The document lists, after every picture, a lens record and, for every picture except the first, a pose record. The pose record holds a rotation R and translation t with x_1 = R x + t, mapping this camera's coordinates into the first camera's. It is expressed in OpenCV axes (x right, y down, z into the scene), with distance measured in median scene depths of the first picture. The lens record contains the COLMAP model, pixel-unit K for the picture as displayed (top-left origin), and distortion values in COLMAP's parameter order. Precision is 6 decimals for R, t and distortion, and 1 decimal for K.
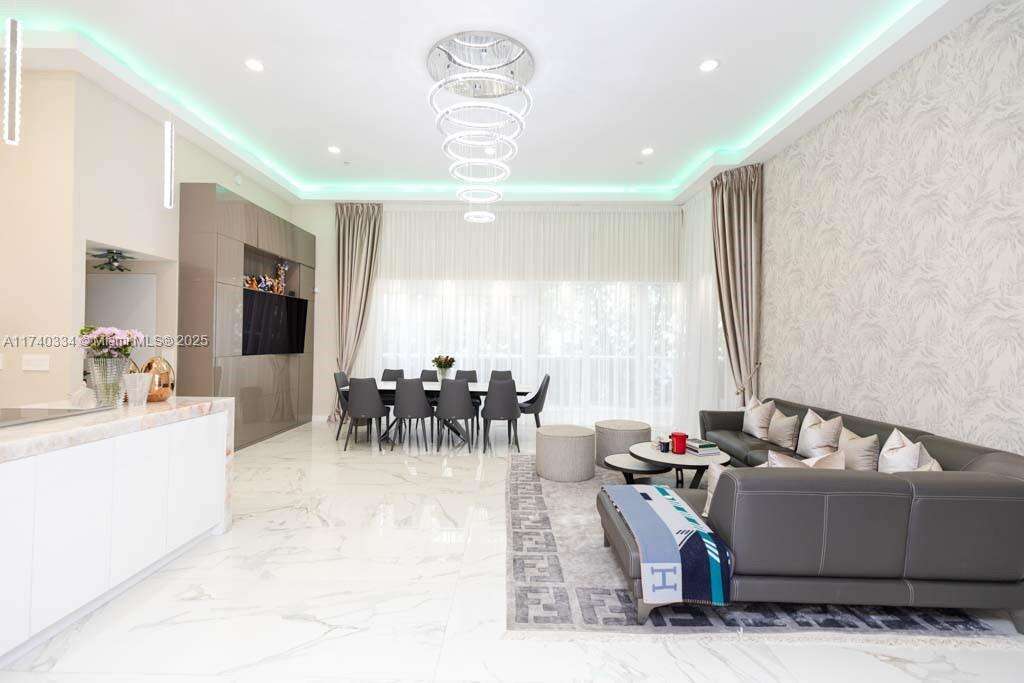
lens RADIAL K [[453.1, 0, 512.0], [0, 453.1, 341.5], [0, 0, 1]] dist [-0.000237, -0.012666]
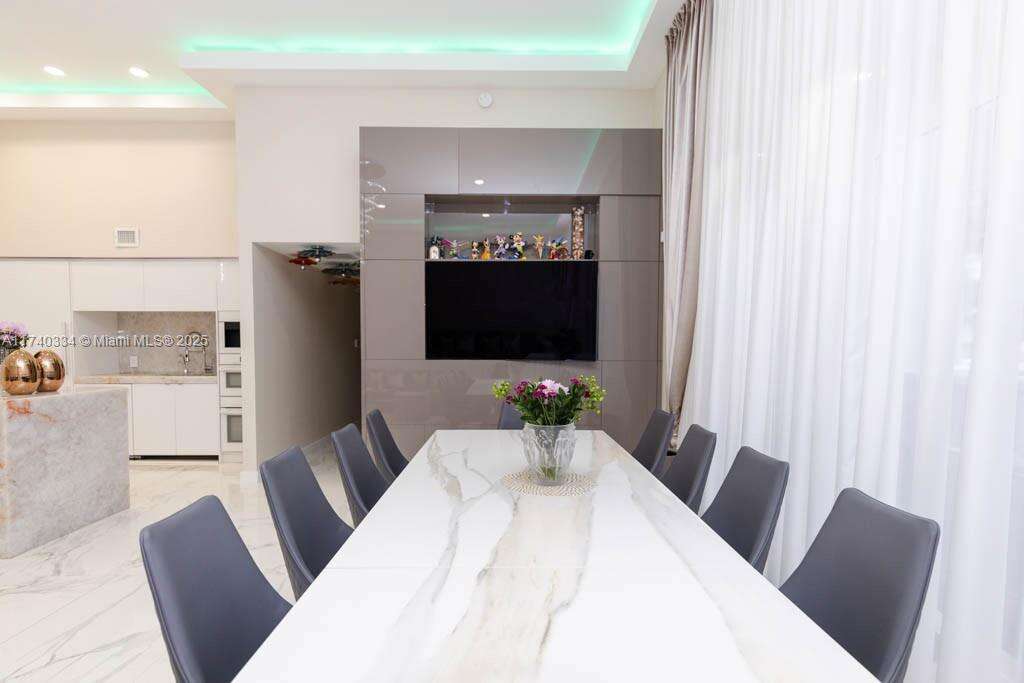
lens RADIAL K [[507.8, 0, 506.5], [0, 507.8, 365.8], [0, 0, 1]] dist [0.002731, 0.000216]
pose [[0.005753, 0.031800, -0.999478, 0.167347], [-0.004774, 0.999484, 0.031773, 0.014204], [0.999972, 0.004589, 0.005902, 1.029145]]
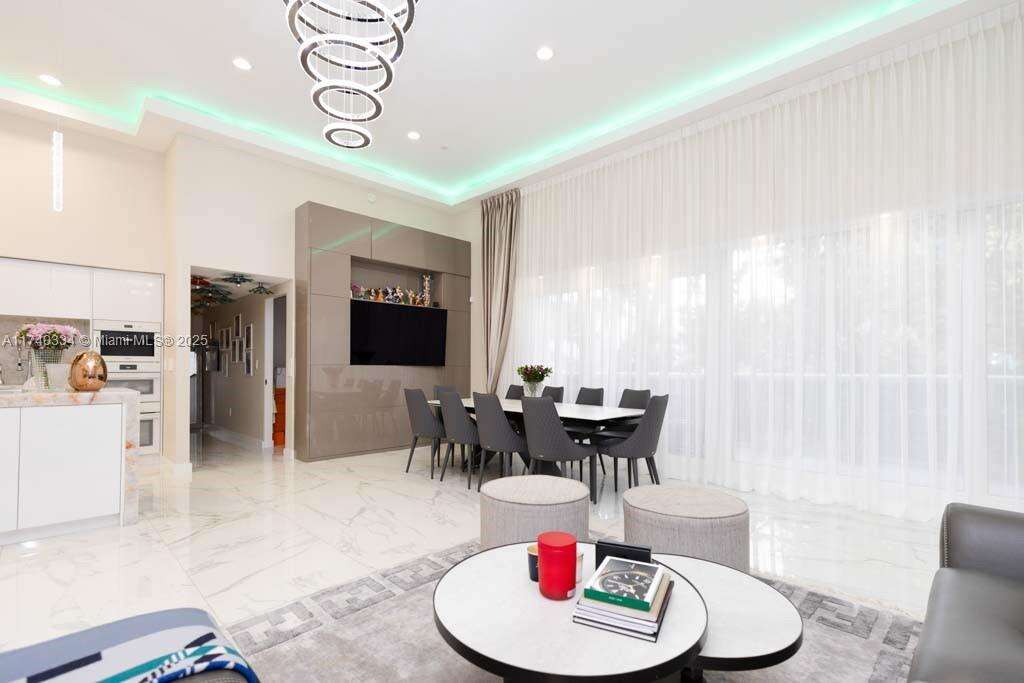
lens RADIAL K [[474.2, 0, 502.6], [0, 474.2, 363.3], [0, 0, 1]] dist [0.002531, 0.000553]
pose [[0.705593, -0.014818, -0.708463, 0.378646], [0.002290, 0.999824, -0.018632, 0.044290], [0.708614, 0.011524, 0.705502, 0.446415]]
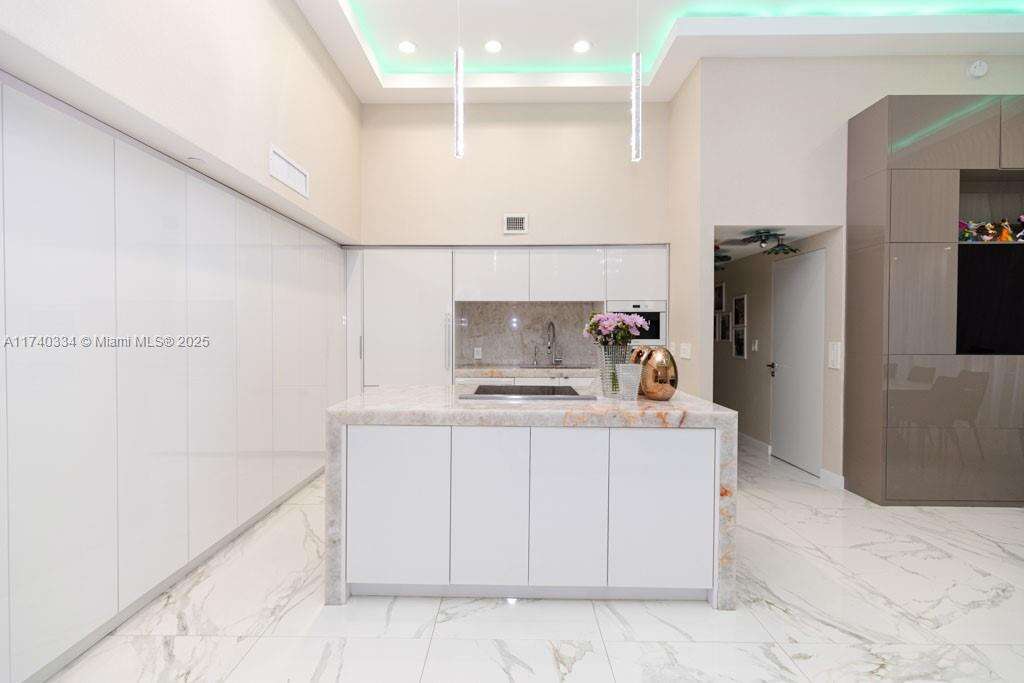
lens RADIAL K [[452.0, 0, 502.7], [0, 452.0, 338.9], [0, 0, 1]] dist [0.004270, 0.000819]
pose [[-0.010114, 0.007373, -0.999922, 0.025059], [-0.003475, 0.999967, 0.007408, 0.007333], [0.999943, 0.003550, -0.010088, 0.359129]]
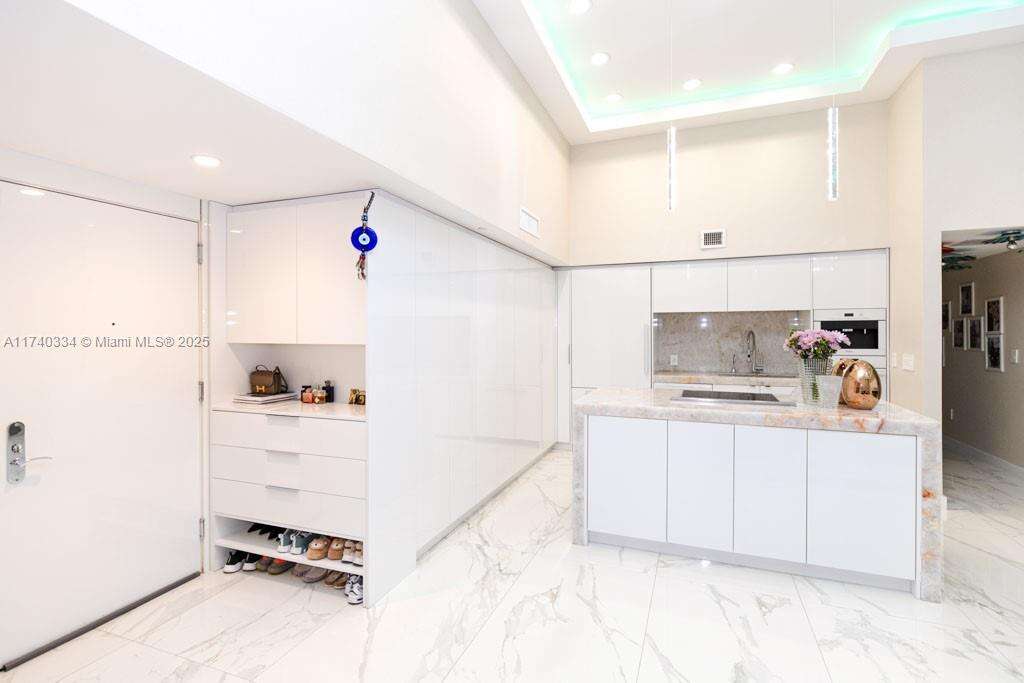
lens RADIAL K [[484.9, 0, 509.5], [0, 484.9, 333.7], [0, 0, 1]] dist [0.002400, 0.000642]
pose [[-0.354479, -0.003692, -0.935057, 0.195553], [-0.001256, 0.999993, -0.003473, -0.008252], [0.935063, -0.000057, -0.354481, 0.339882]]
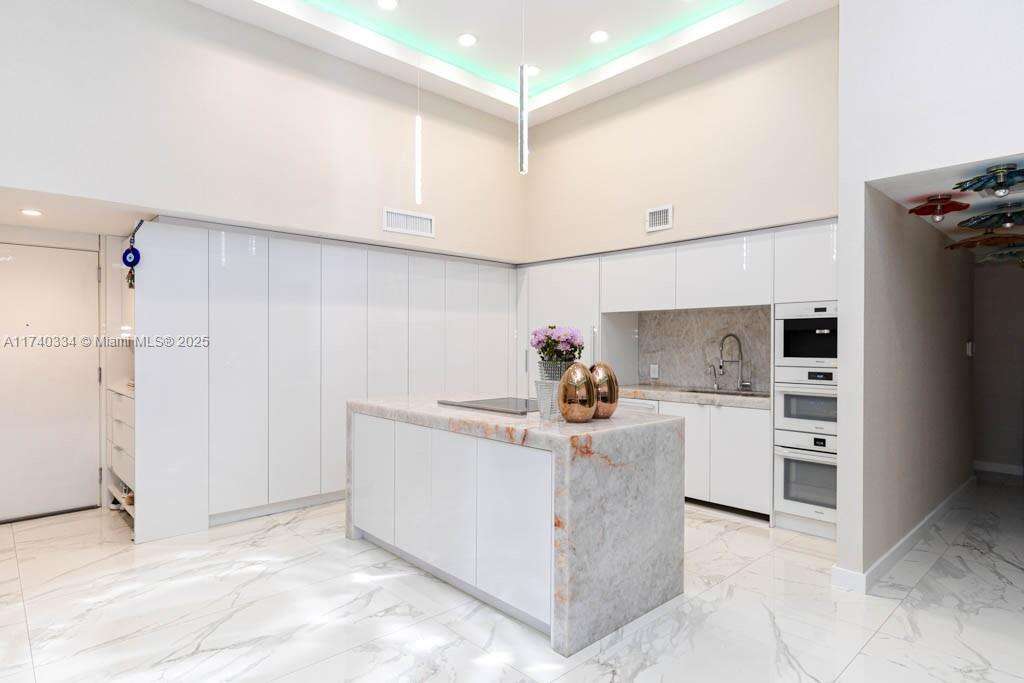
lens RADIAL K [[558.5, 0, 485.8], [0, 558.5, 349.2], [0, 0, 1]] dist [0.002610, -0.000231]
pose [[-0.743581, -0.004885, -0.668628, -0.025164], [-0.010232, 0.999939, 0.004075, 0.004239], [0.668567, 0.009871, -0.743586, 0.794488]]
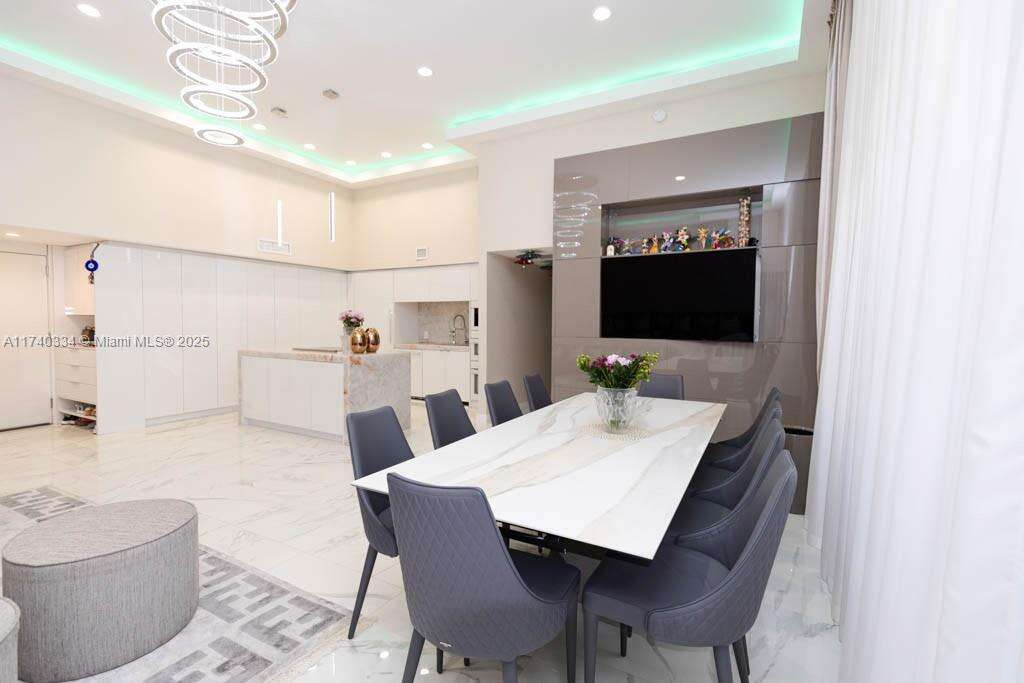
lens RADIAL K [[461.8, 0, 508.5], [0, 461.8, 339.6], [0, 0, 1]] dist [0.002472, 0.000648]
pose [[-0.484006, 0.020081, -0.874834, 0.233023], [-0.013835, 0.999436, 0.030596, 0.009730], [0.874955, 0.026912, -0.483455, 1.169328]]
